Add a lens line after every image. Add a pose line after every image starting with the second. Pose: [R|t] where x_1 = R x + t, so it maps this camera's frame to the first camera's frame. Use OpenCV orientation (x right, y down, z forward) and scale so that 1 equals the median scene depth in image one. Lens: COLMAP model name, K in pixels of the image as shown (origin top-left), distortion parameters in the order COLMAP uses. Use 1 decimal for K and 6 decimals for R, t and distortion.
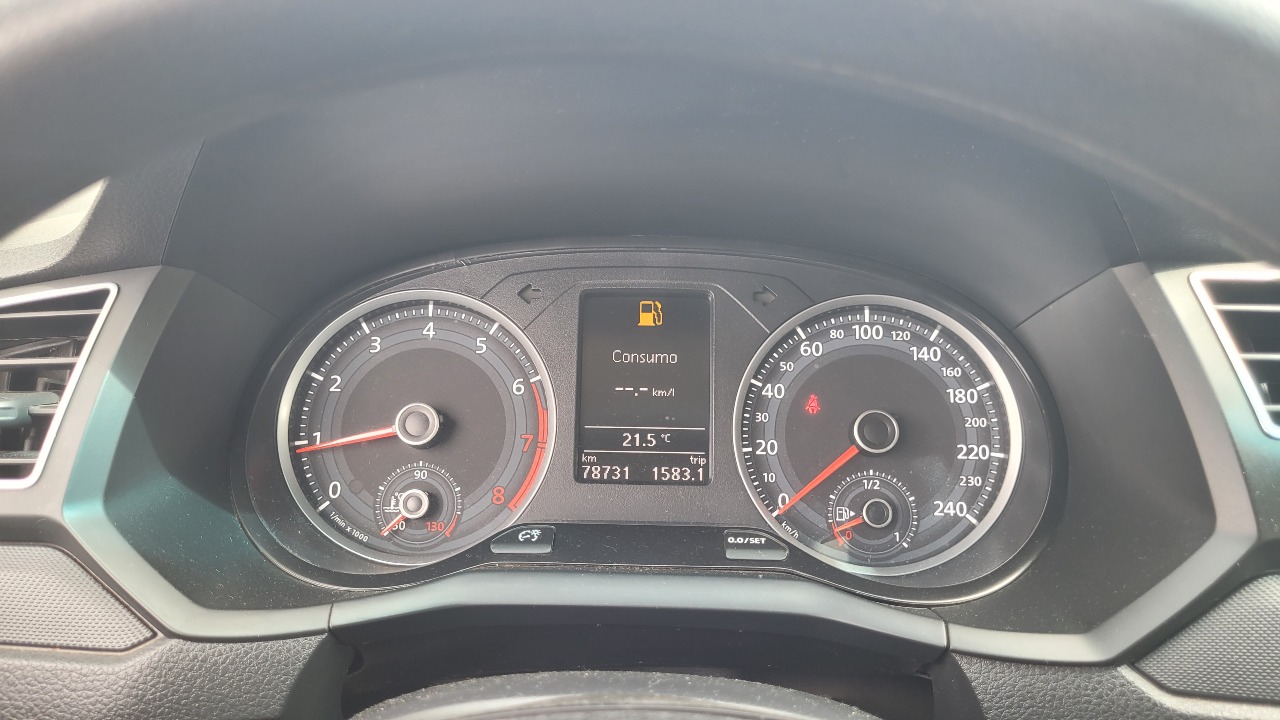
lens RADIAL K [[982.1, 0, 629.5], [0, 982.1, 368.7], [0, 0, 1]] dist [0.033716, -0.025075]
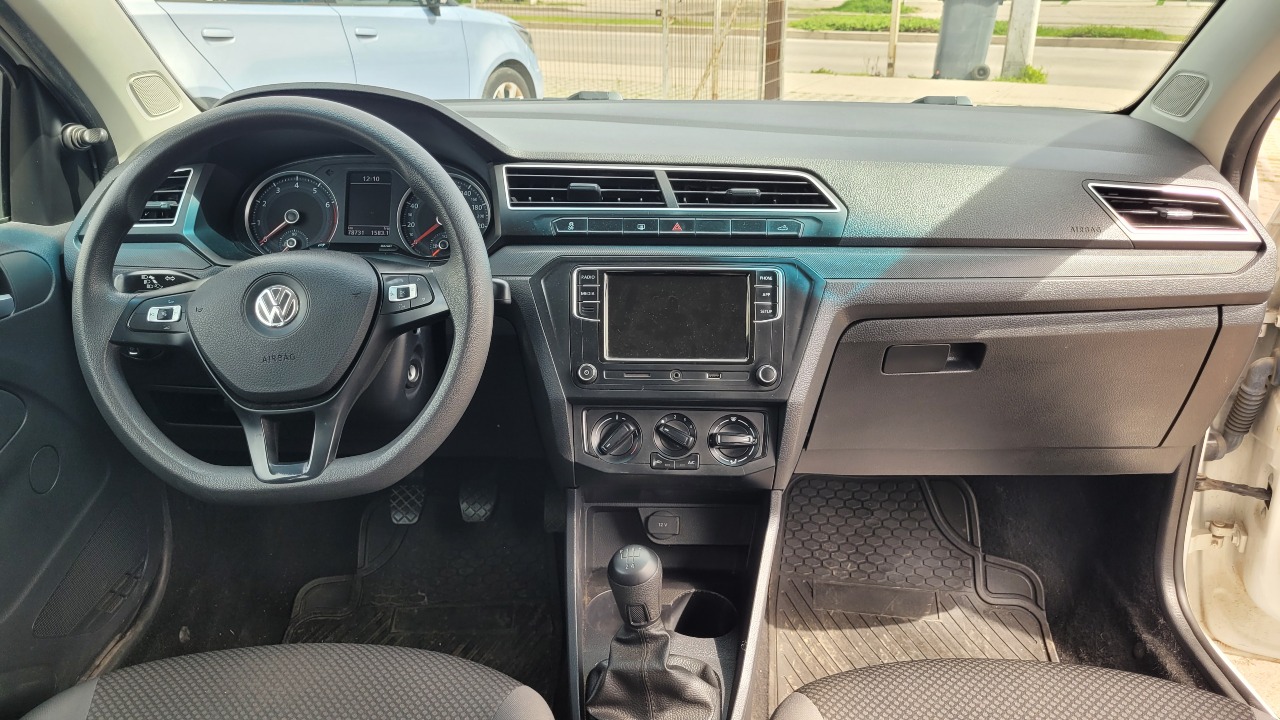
lens RADIAL K [[982.1, 0, 634.6], [0, 982.1, 357.2], [0, 0, 1]] dist [0.033716, -0.025075]
pose [[0.999897, -0.004865, 0.013531, 0.774941], [0.003526, 0.995249, 0.097299, 0.192042], [-0.013940, -0.097241, 0.995163, -2.016338]]
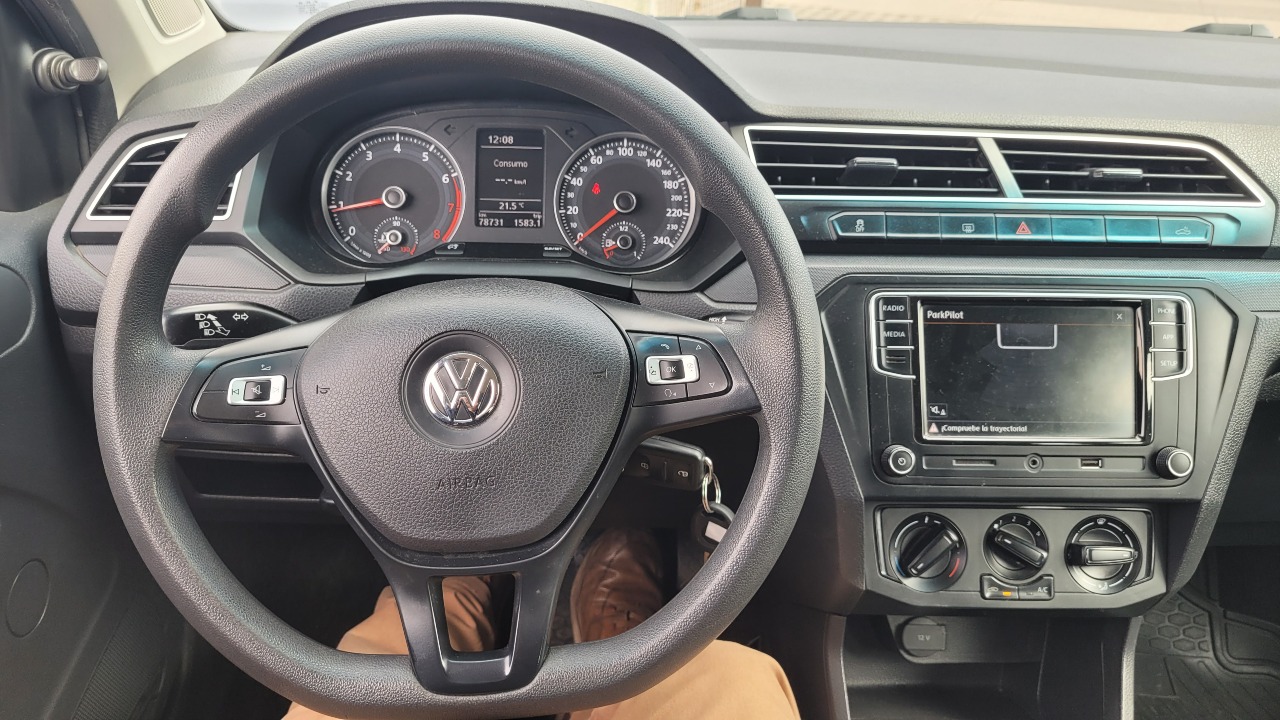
lens RADIAL K [[982.1, 0, 630.9], [0, 982.1, 351.3], [0, 0, 1]] dist [0.033716, -0.025075]
pose [[0.997315, -0.006749, 0.072922, 0.110246], [-0.005987, 0.984898, 0.173029, 0.016378], [-0.072988, -0.173001, 0.982213, -1.015743]]
